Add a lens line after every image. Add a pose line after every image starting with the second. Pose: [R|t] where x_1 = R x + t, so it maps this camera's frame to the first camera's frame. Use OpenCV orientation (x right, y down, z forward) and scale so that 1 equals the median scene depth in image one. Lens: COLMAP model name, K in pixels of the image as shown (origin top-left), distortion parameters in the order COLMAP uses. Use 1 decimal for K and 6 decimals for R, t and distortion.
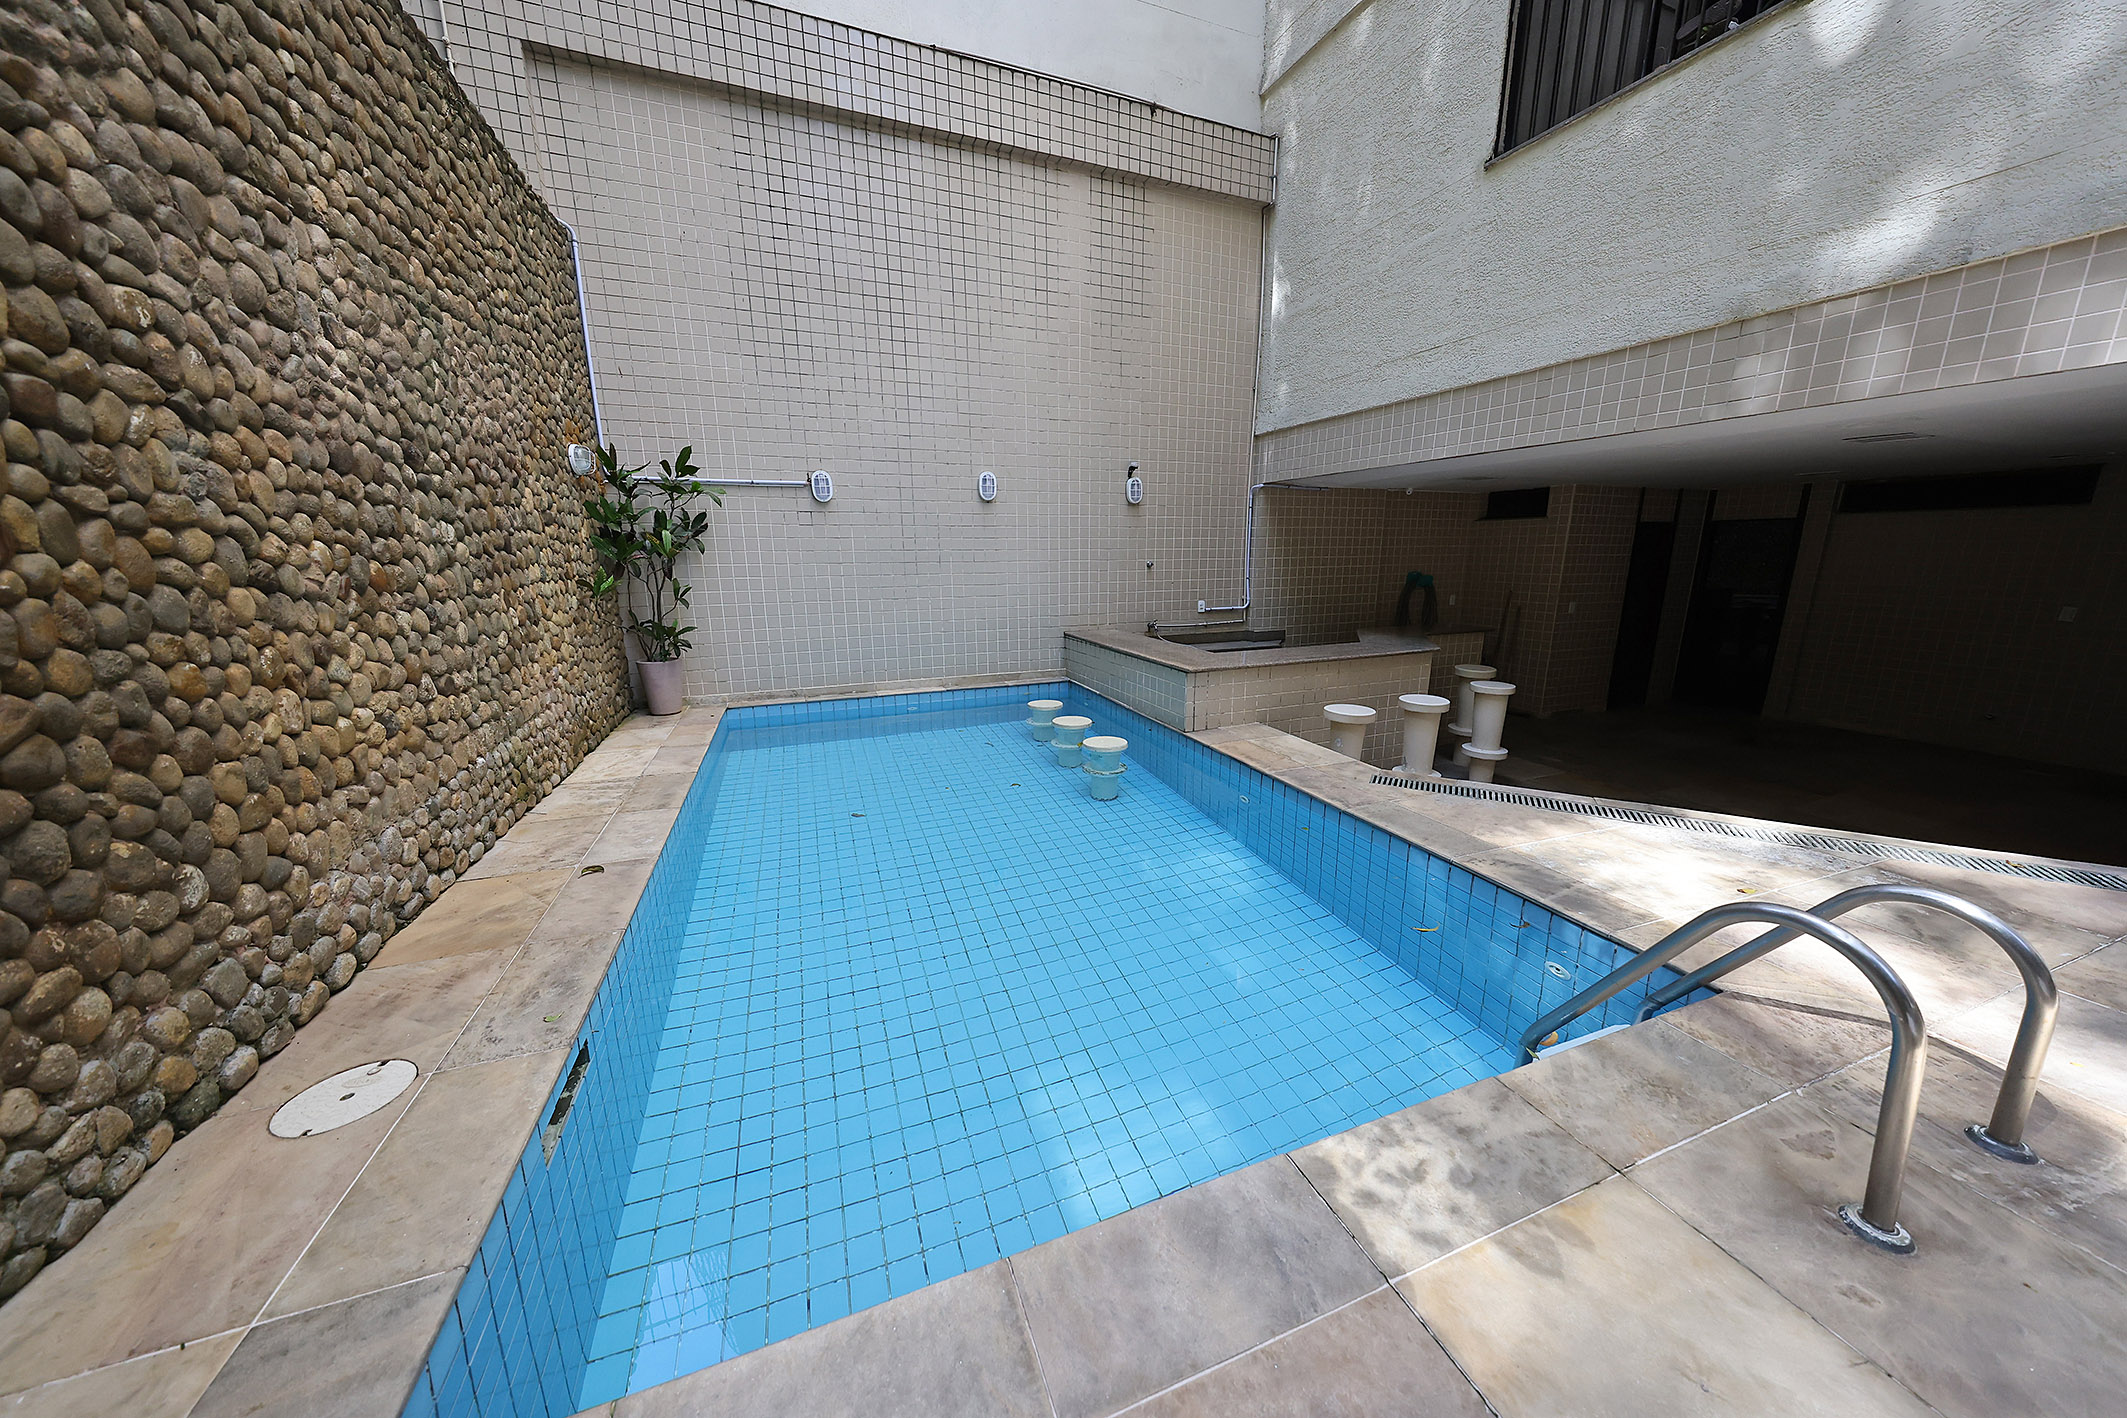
lens RADIAL K [[689.4, 0, 1060.5], [0, 689.4, 702.2], [0, 0, 1]] dist [0.001871, 0.000193]
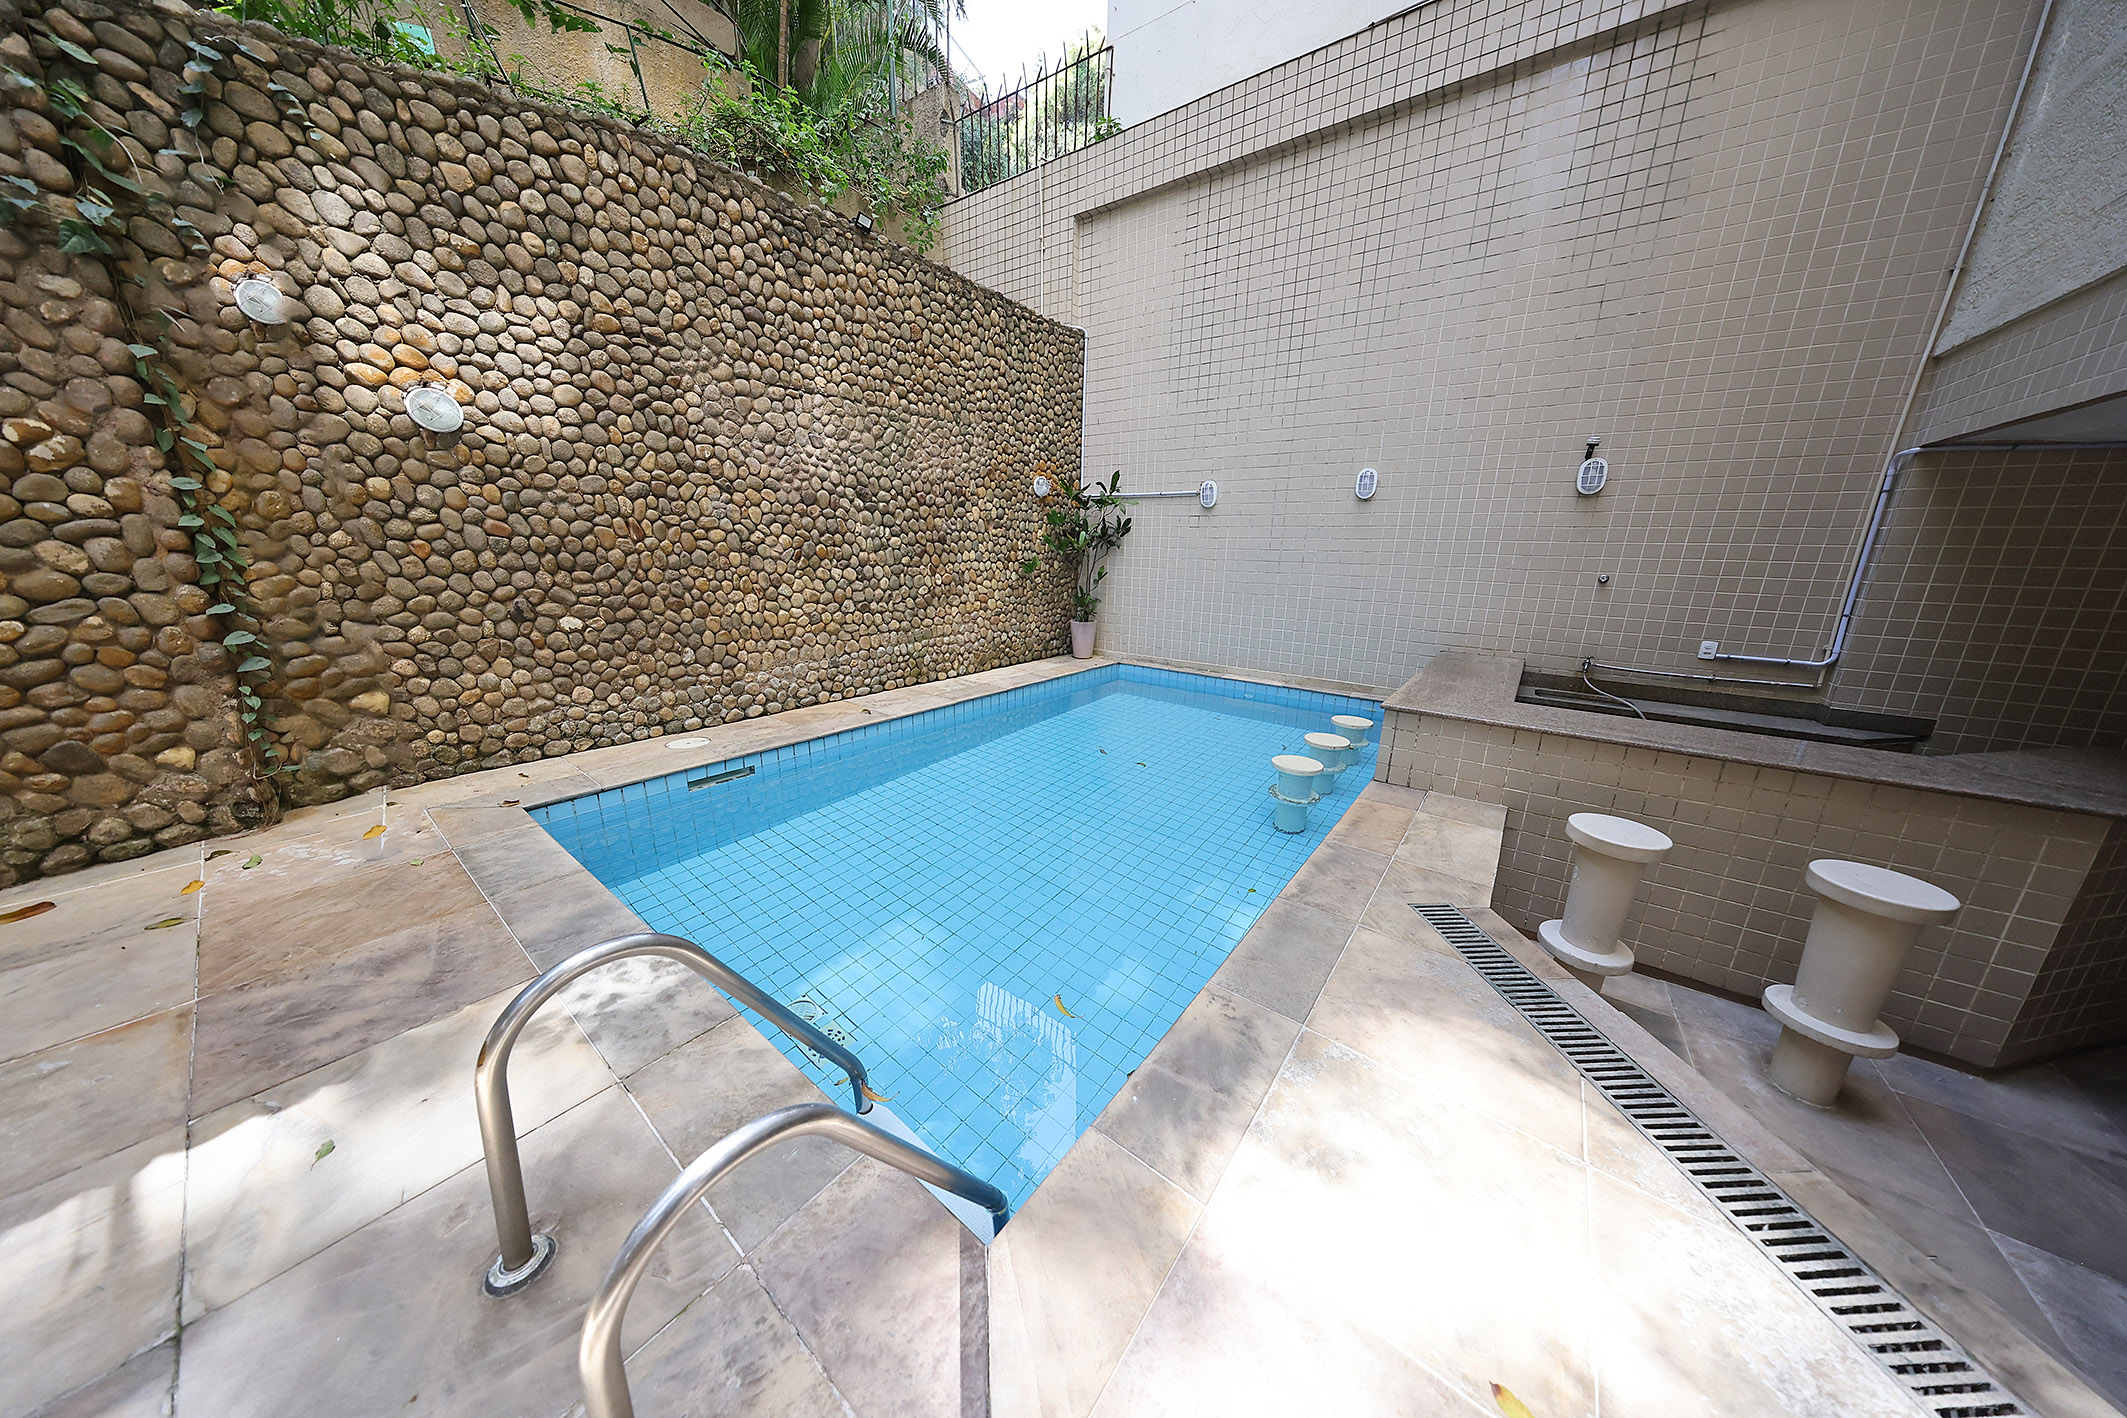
lens RADIAL K [[620.9, 0, 1073.3], [0, 620.9, 705.0], [0, 0, 1]] dist [-0.001299, 0.000664]
pose [[0.536362, 0.228283, -0.812528, 0.519606], [-0.205377, 0.969089, 0.136697, -0.064190], [0.818618, 0.093555, 0.566667, 0.260054]]
